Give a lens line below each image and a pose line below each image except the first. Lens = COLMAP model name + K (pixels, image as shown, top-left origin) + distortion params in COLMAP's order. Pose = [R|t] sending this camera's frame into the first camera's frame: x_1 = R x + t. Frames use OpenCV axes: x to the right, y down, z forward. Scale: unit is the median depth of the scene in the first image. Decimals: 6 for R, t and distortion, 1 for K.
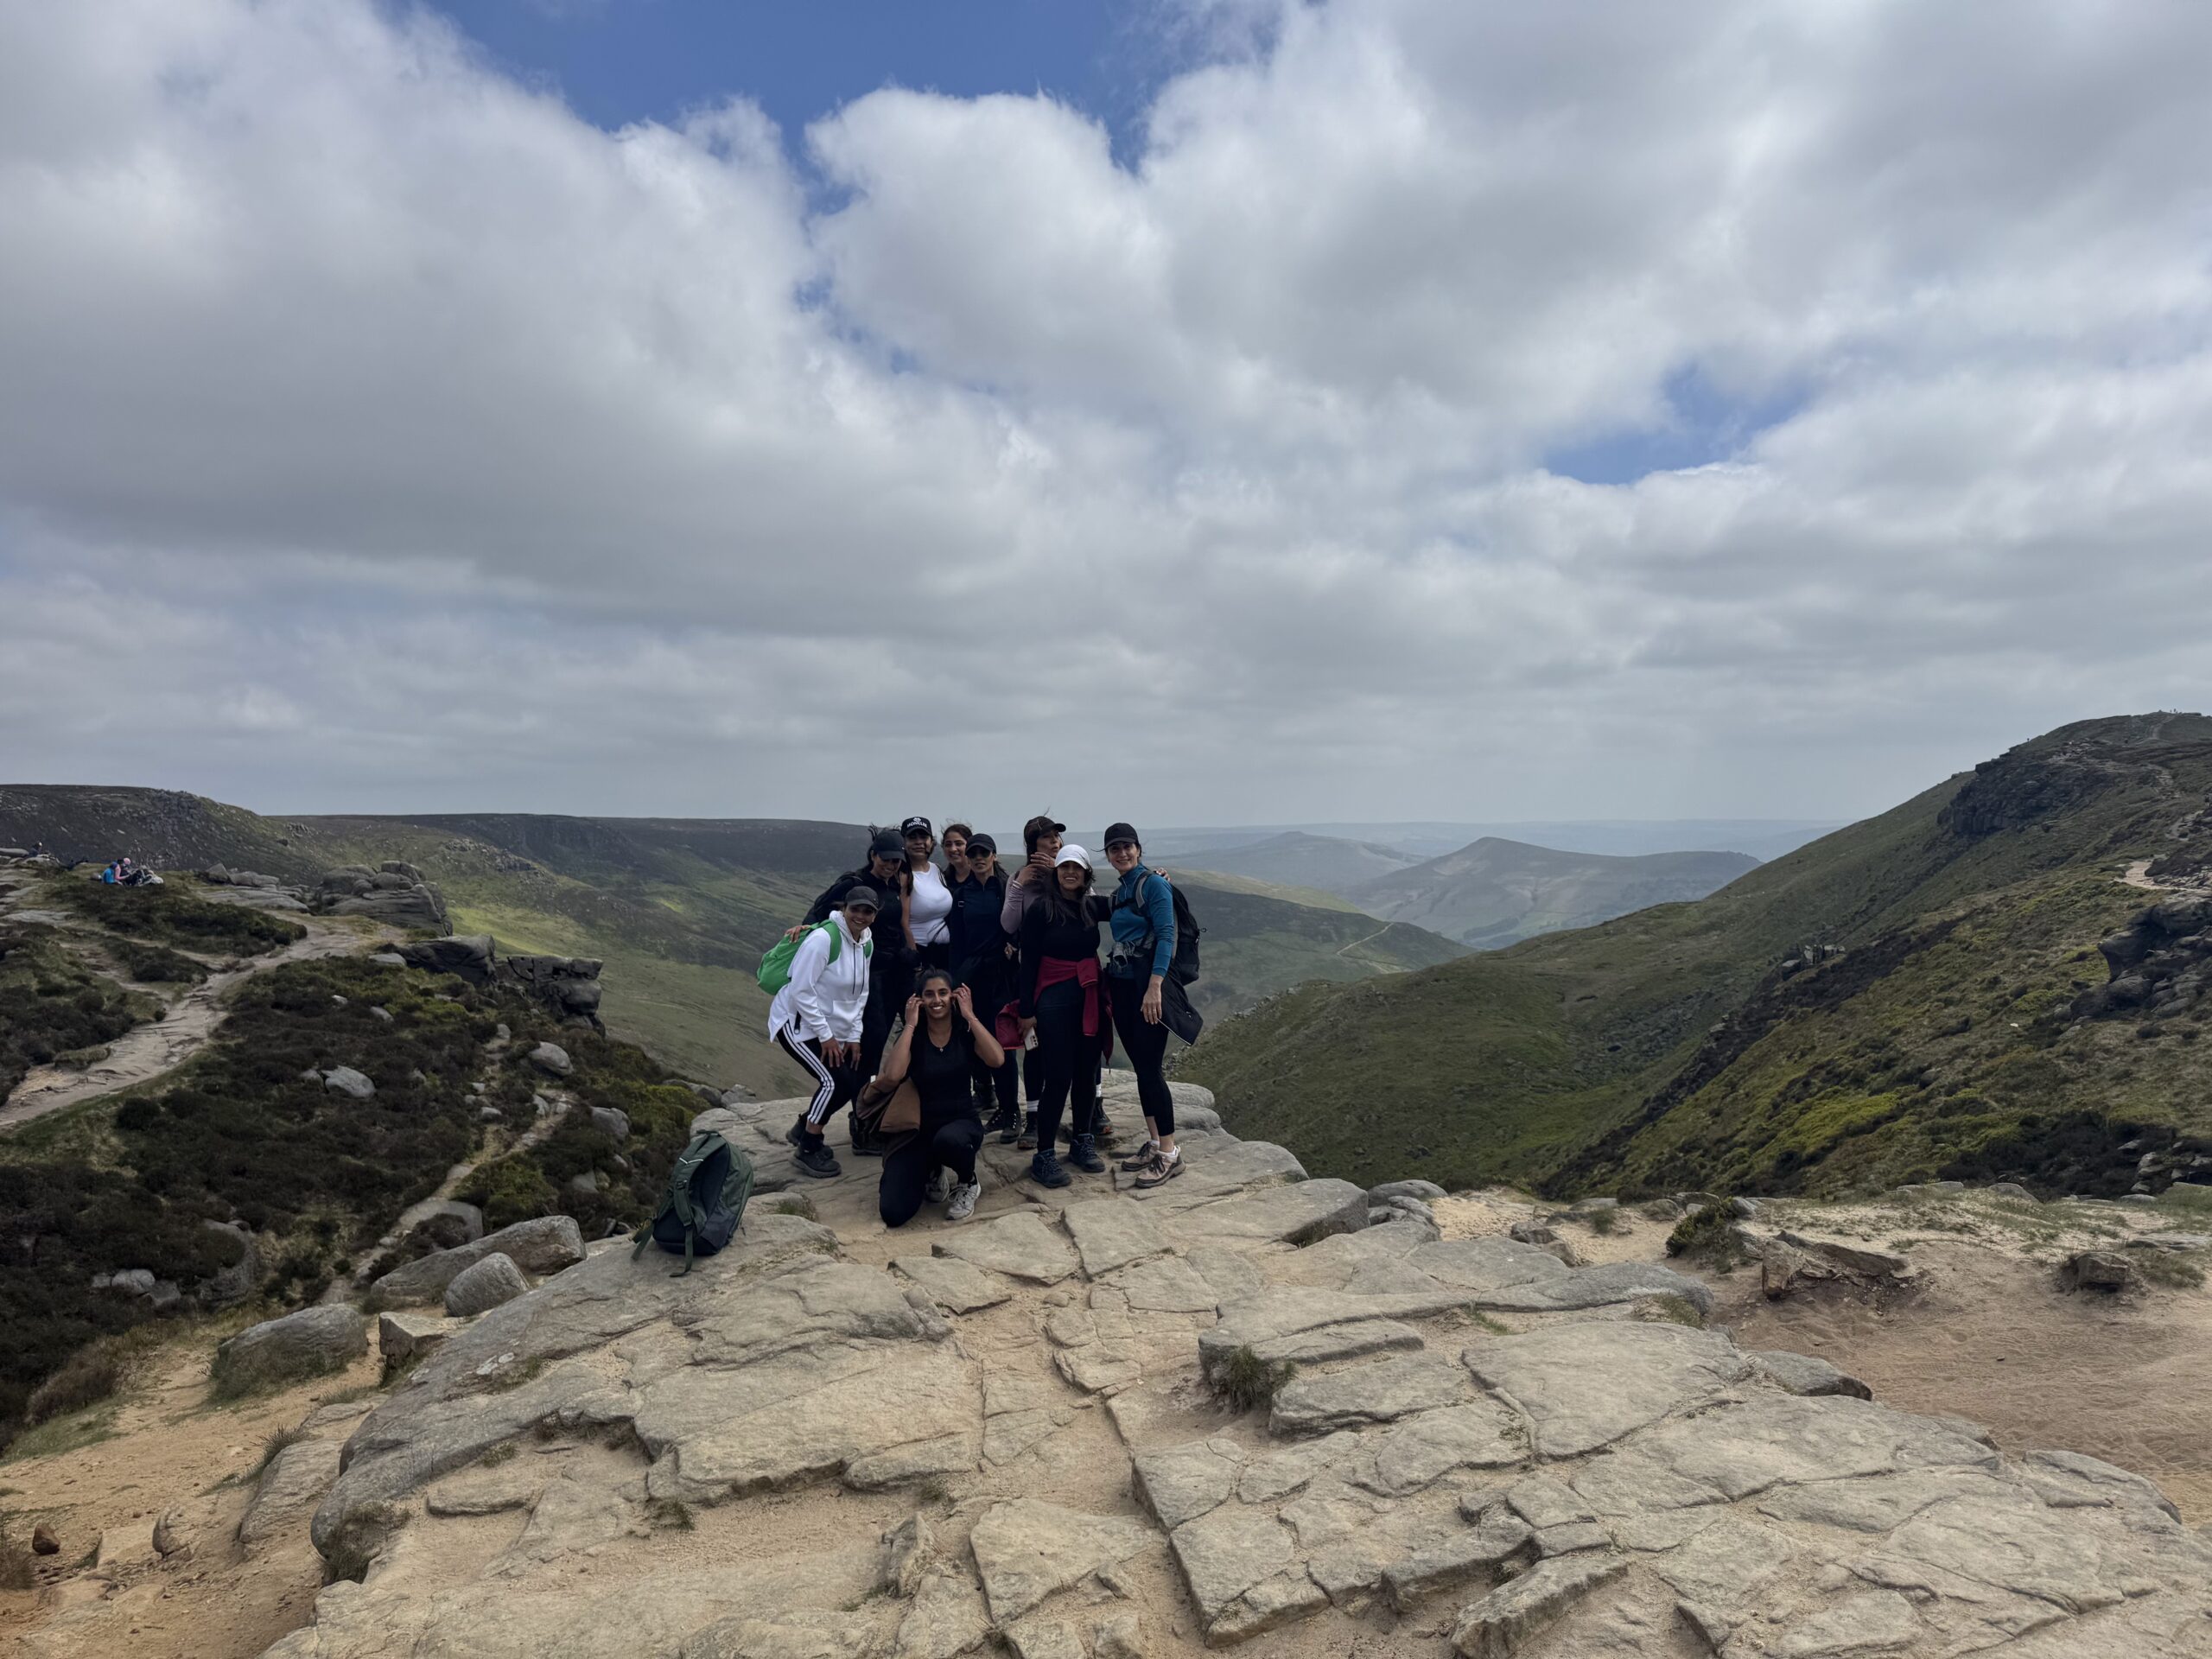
lens RADIAL K [[1568.0, 0, 1115.5], [0, 1568.0, 828.1], [0, 0, 1]] dist [0.029160, -0.034759]
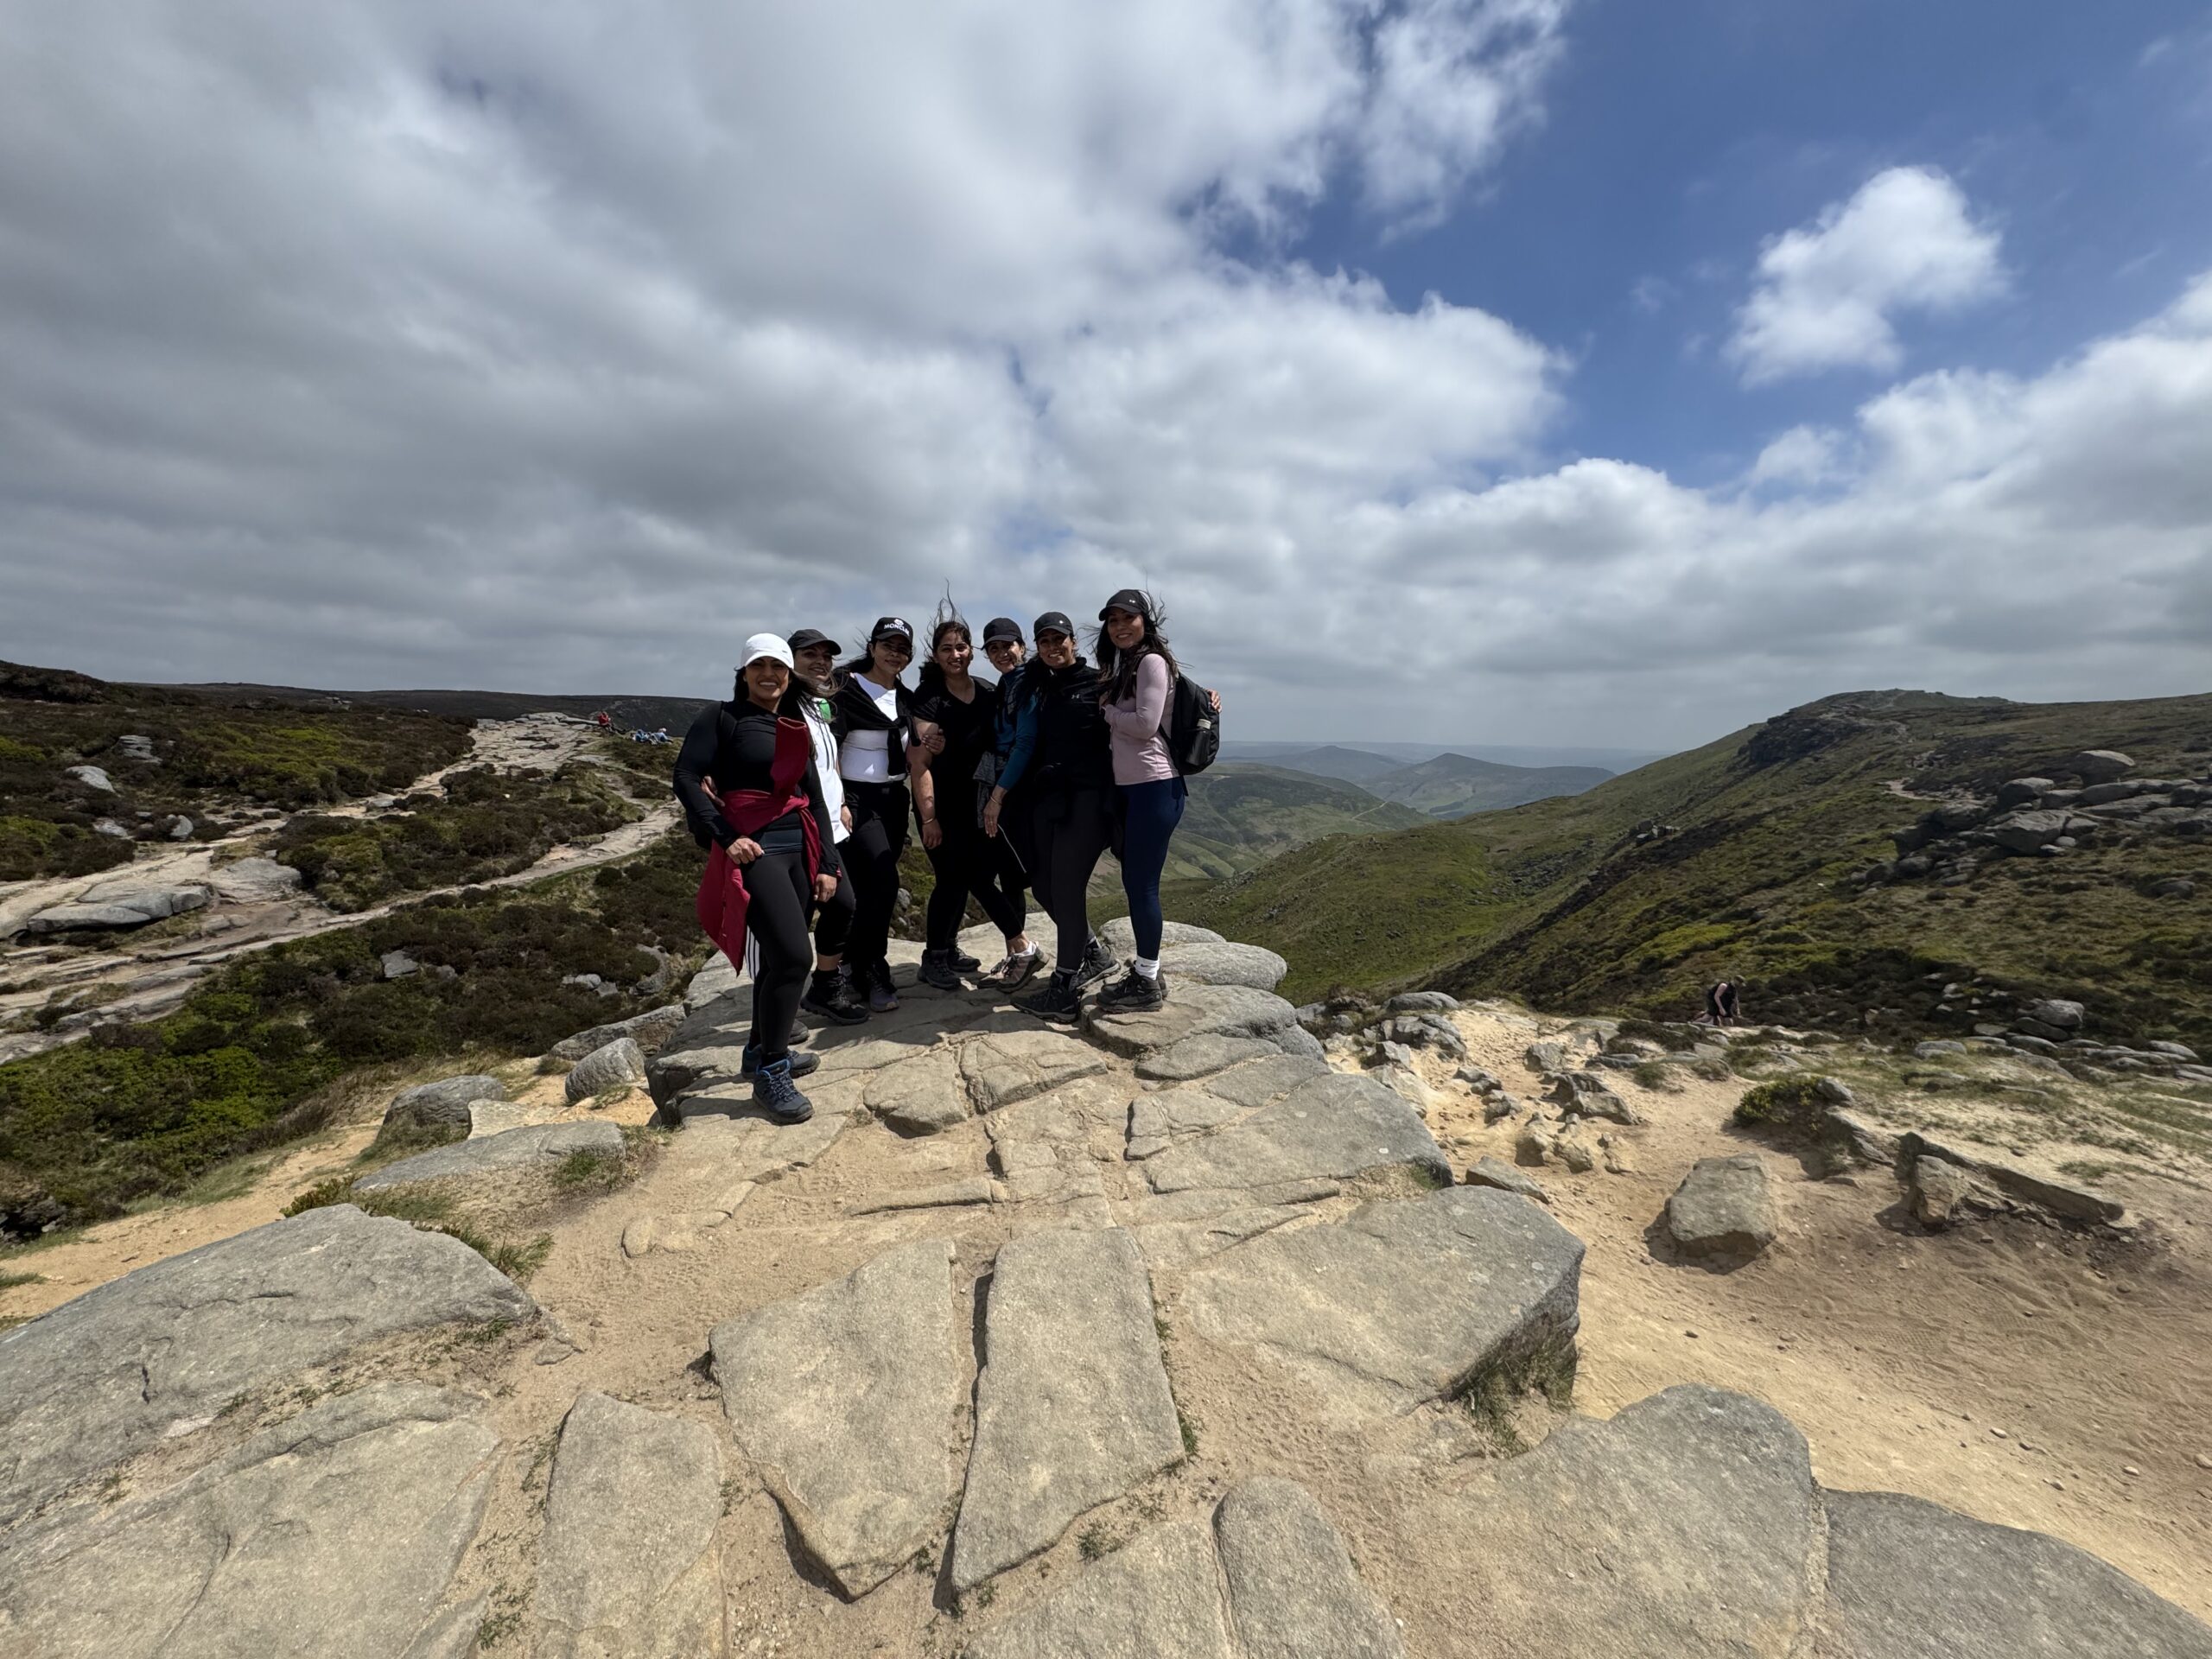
lens RADIAL K [[877.6, 0, 1103.7], [0, 877.6, 835.0], [0, 0, 1]] dist [-0.001645, 0.000014]
pose [[0.989770, 0.050734, -0.133345, 0.005714], [-0.035801, 0.993053, 0.112089, 0.012054], [0.138105, -0.106169, 0.984711, 0.123497]]
